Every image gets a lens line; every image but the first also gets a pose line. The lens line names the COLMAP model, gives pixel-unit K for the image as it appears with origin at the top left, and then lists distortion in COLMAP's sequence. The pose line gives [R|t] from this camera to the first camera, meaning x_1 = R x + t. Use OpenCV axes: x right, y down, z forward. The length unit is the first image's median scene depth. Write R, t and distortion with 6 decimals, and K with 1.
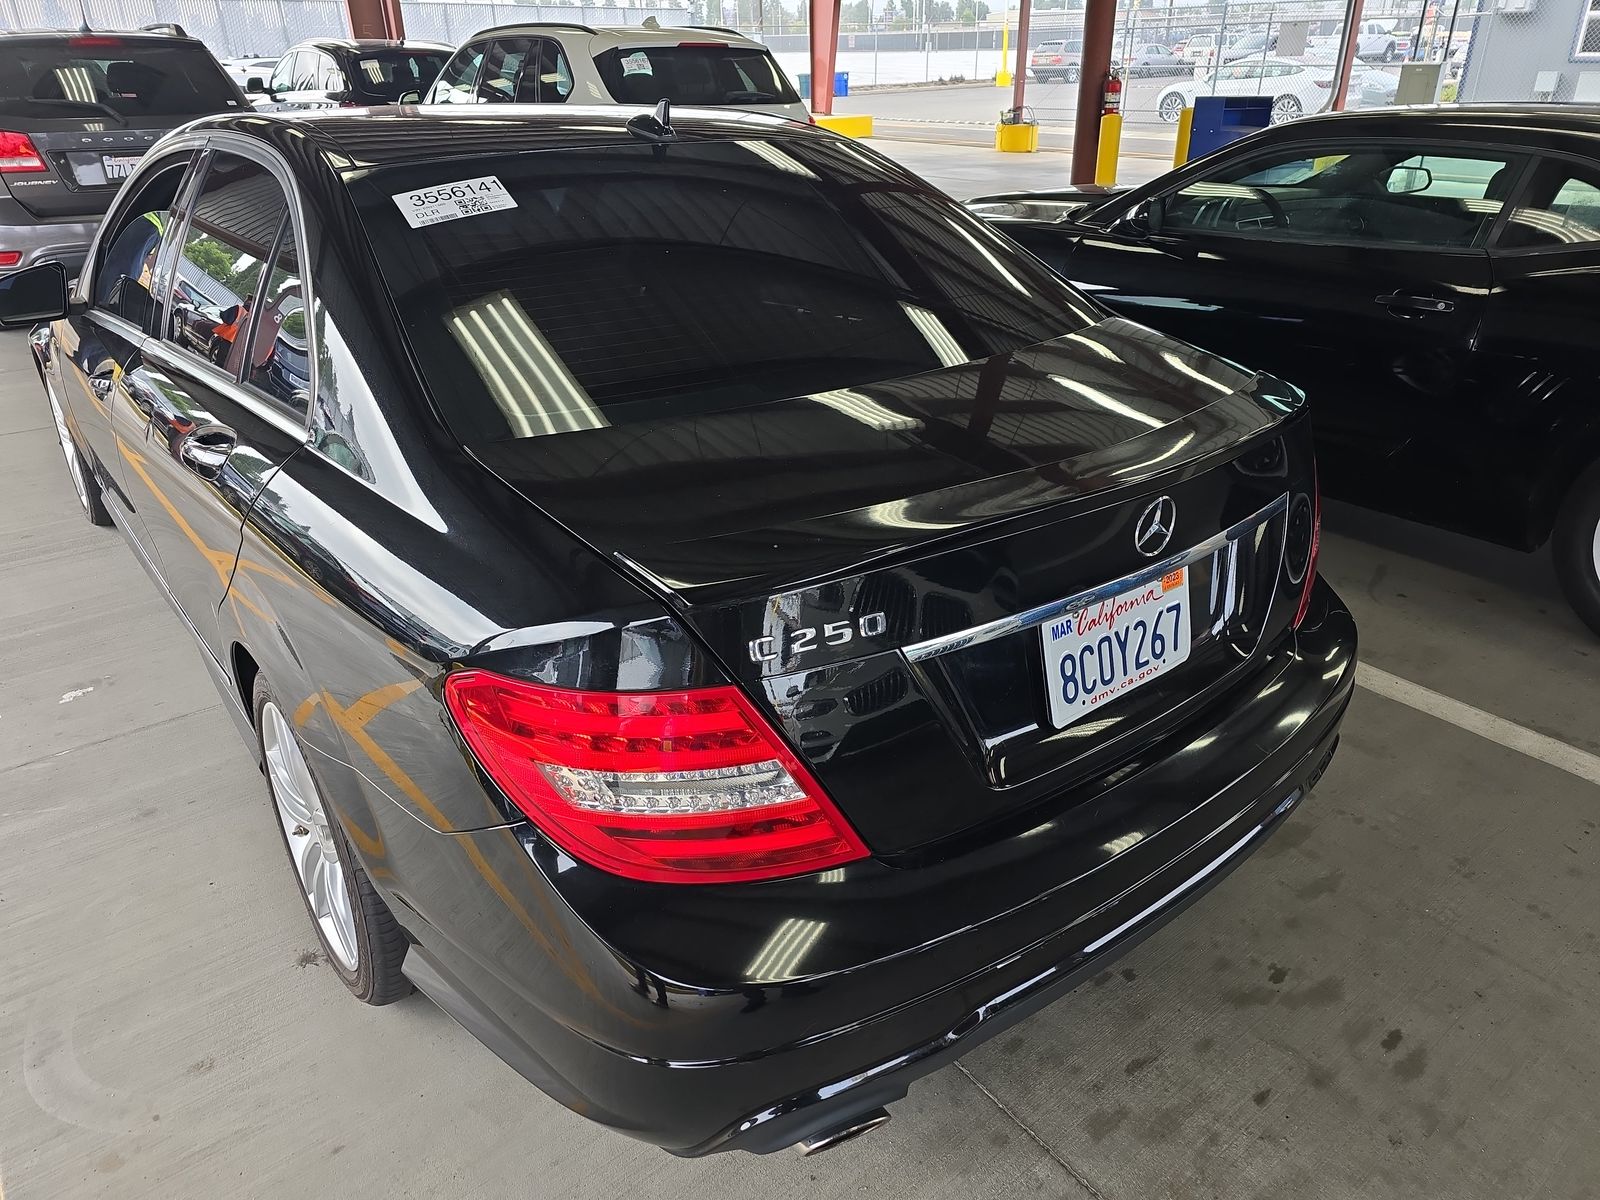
lens RADIAL K [[1089.1, 0, 795.7], [0, 1089.1, 598.0], [0, 0, 1]] dist [0.050424, -0.046487]
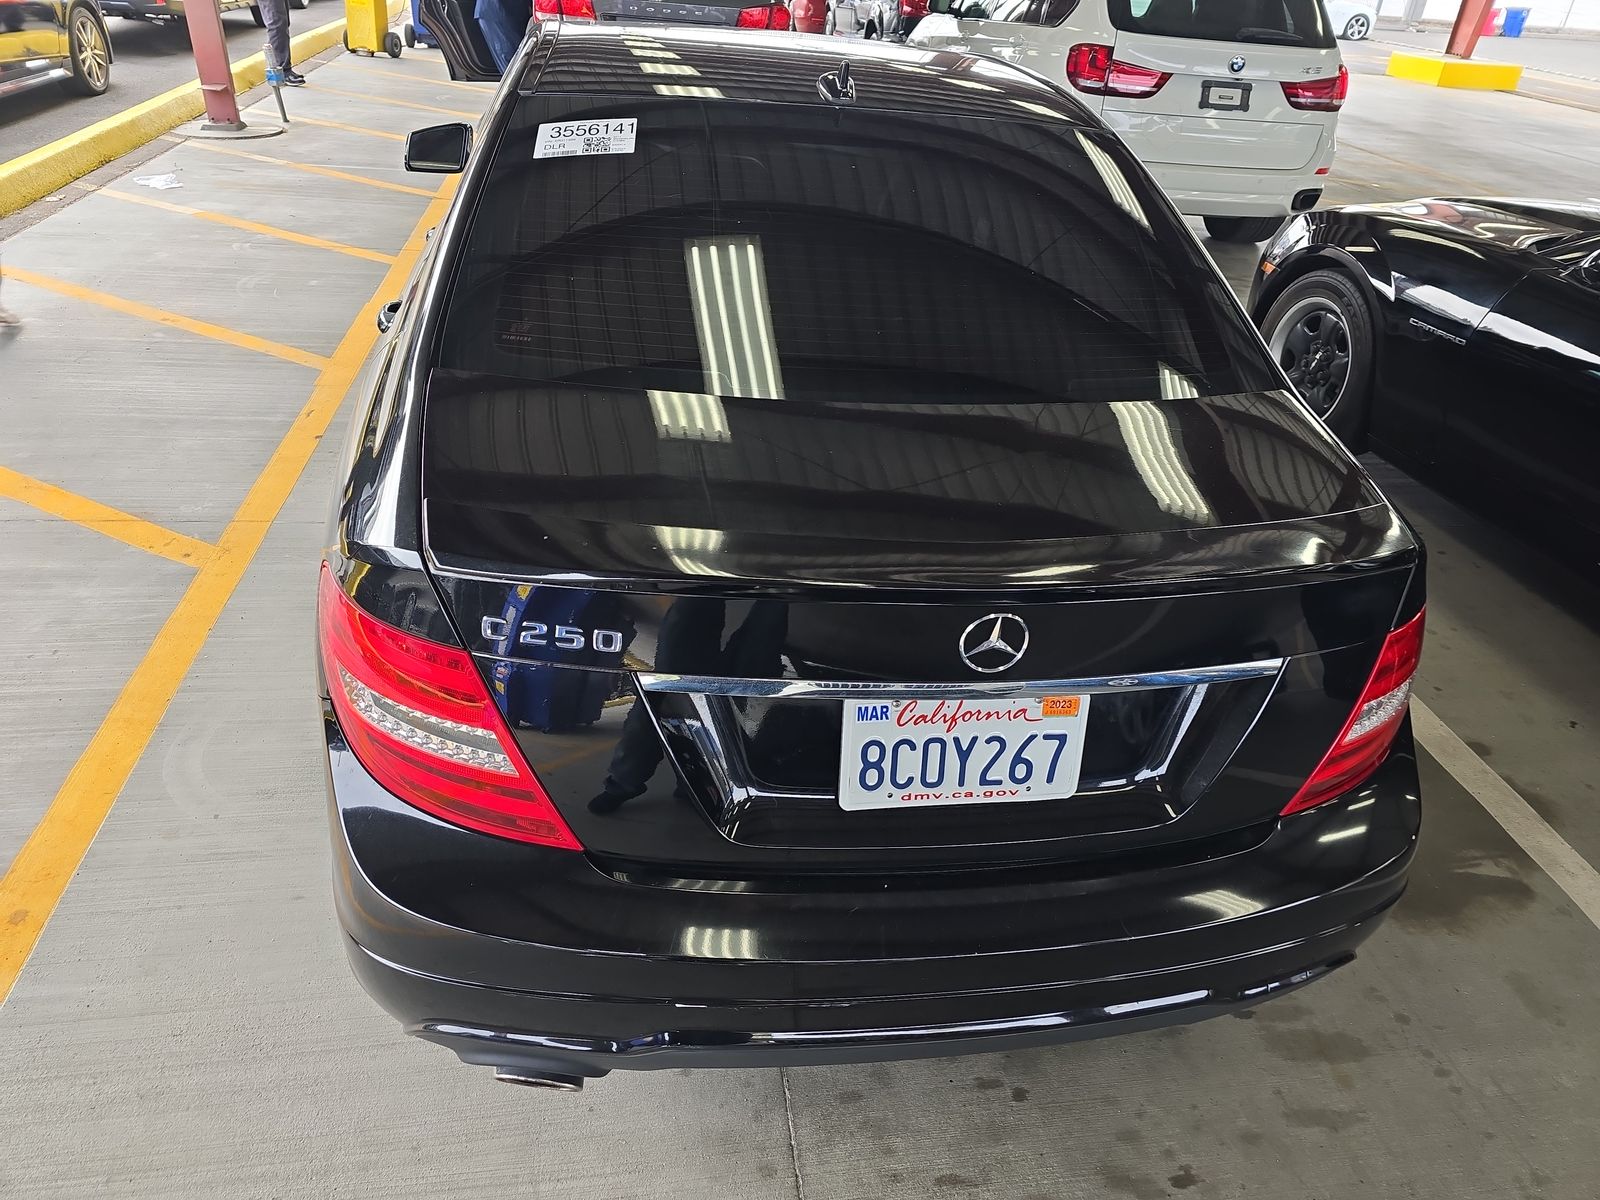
lens RADIAL K [[1089.1, 0, 803.0], [0, 1089.1, 598.7], [0, 0, 1]] dist [0.050424, -0.046487]
pose [[0.867197, 0.316806, -0.384192, 0.498074], [-0.285951, 0.948451, 0.136649, -0.166839], [0.407678, -0.008642, 0.913085, 0.123949]]
